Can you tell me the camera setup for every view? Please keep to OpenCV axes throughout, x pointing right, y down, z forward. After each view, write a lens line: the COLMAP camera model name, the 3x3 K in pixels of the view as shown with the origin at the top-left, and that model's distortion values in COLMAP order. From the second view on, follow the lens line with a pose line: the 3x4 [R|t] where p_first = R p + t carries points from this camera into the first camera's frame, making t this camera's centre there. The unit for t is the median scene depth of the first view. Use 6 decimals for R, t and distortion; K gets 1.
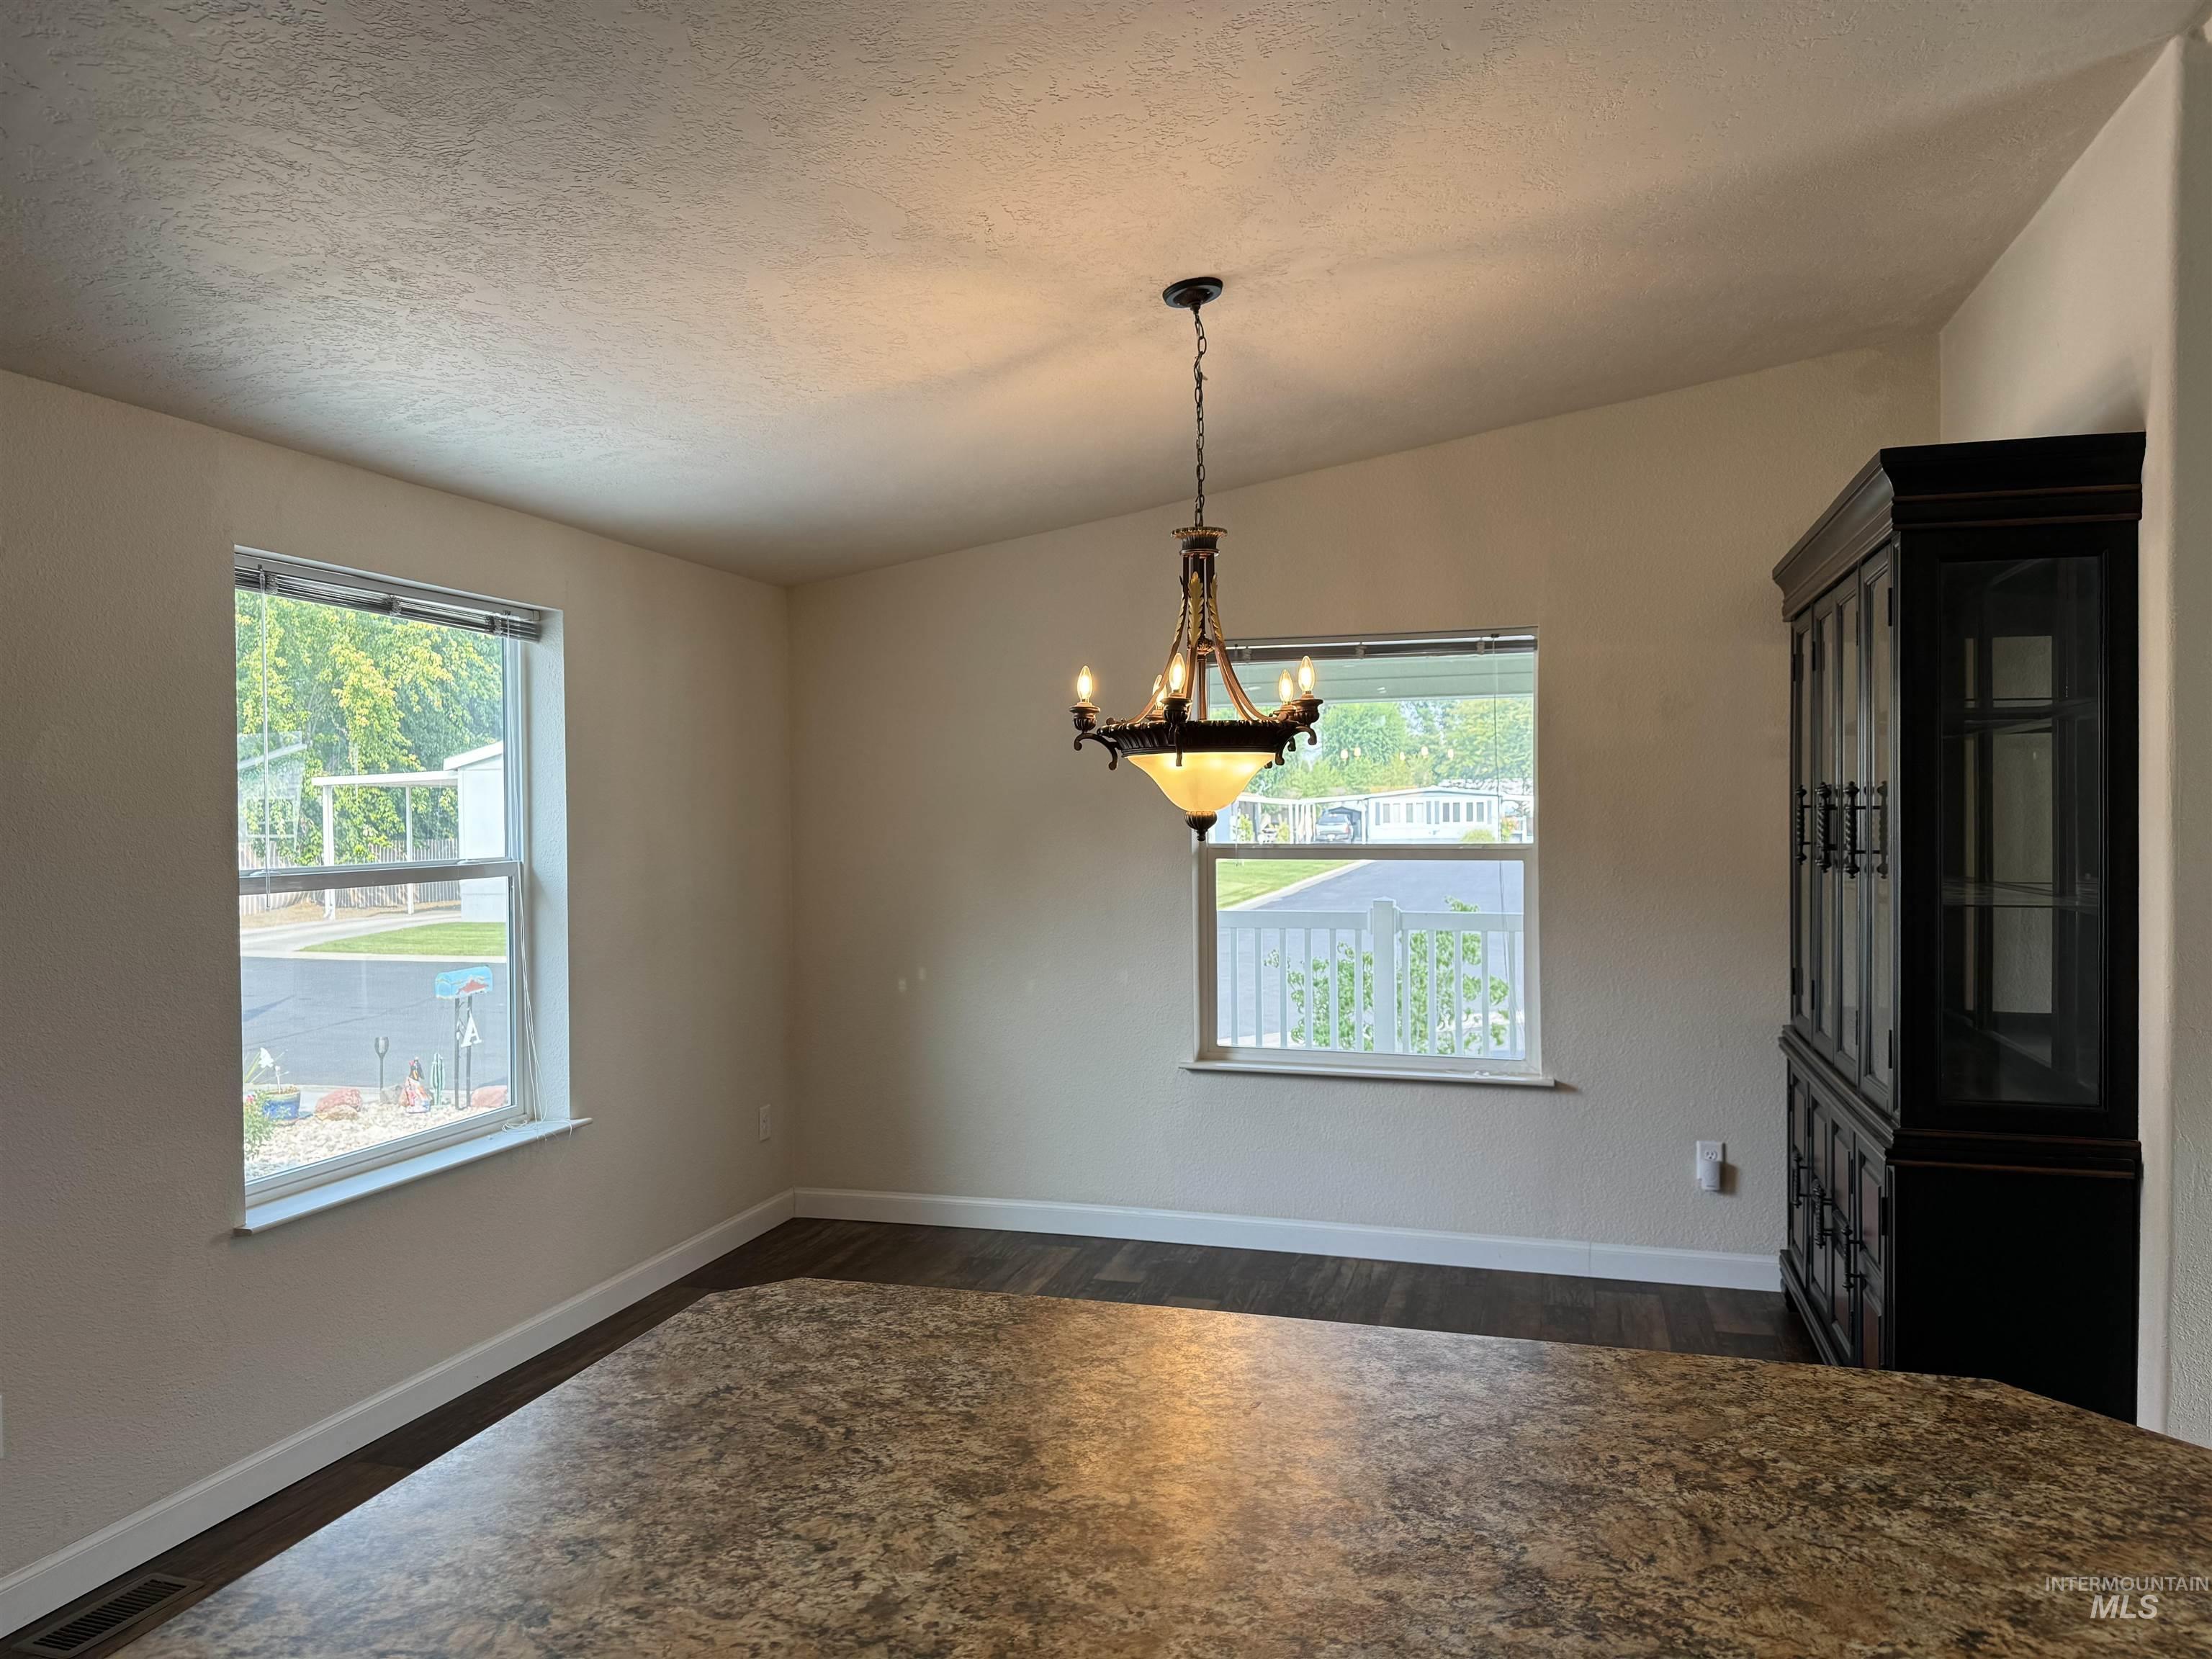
lens RADIAL K [[1553.8, 0, 1083.5], [0, 1553.8, 817.0], [0, 0, 1]] dist [0.046050, -0.058927]
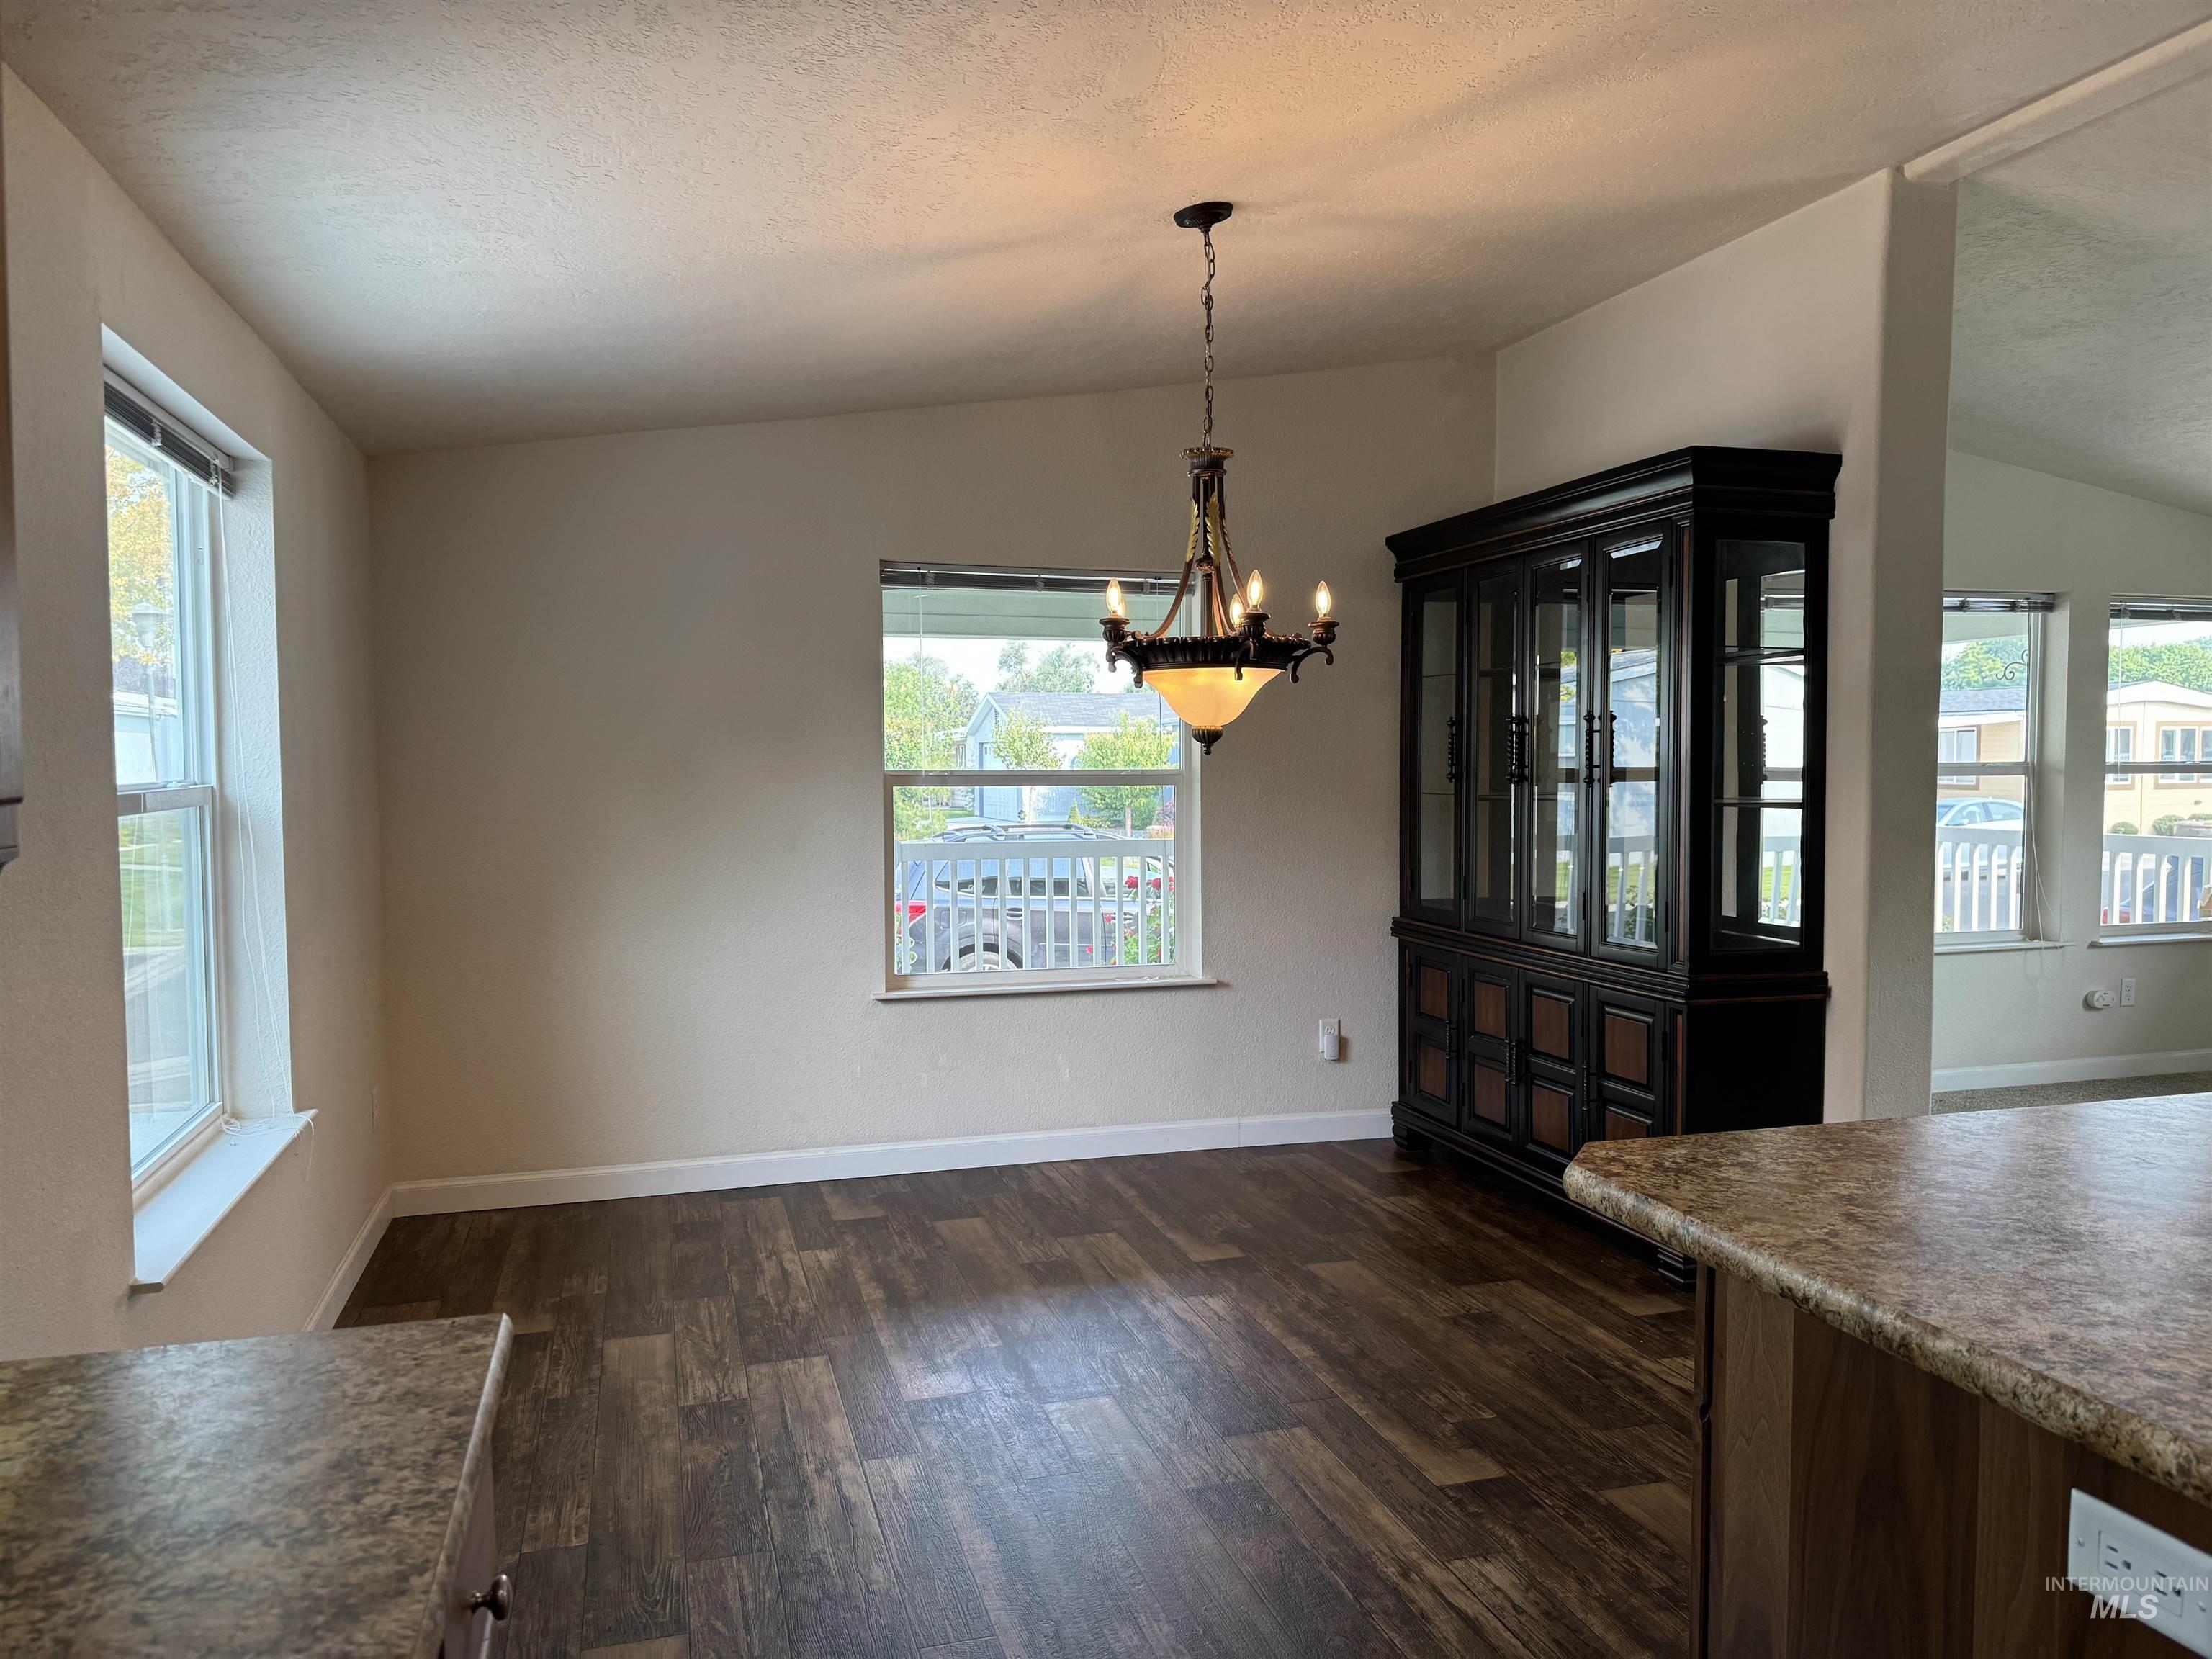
lens RADIAL K [[1553.8, 0, 1087.4], [0, 1553.8, 837.8], [0, 0, 1]] dist [0.046050, -0.058927]
pose [[0.837970, -0.025677, 0.545112, -0.472635], [0.001010, 0.998964, 0.045502, 0.020024], [-0.545716, -0.037579, 0.837127, 0.145170]]
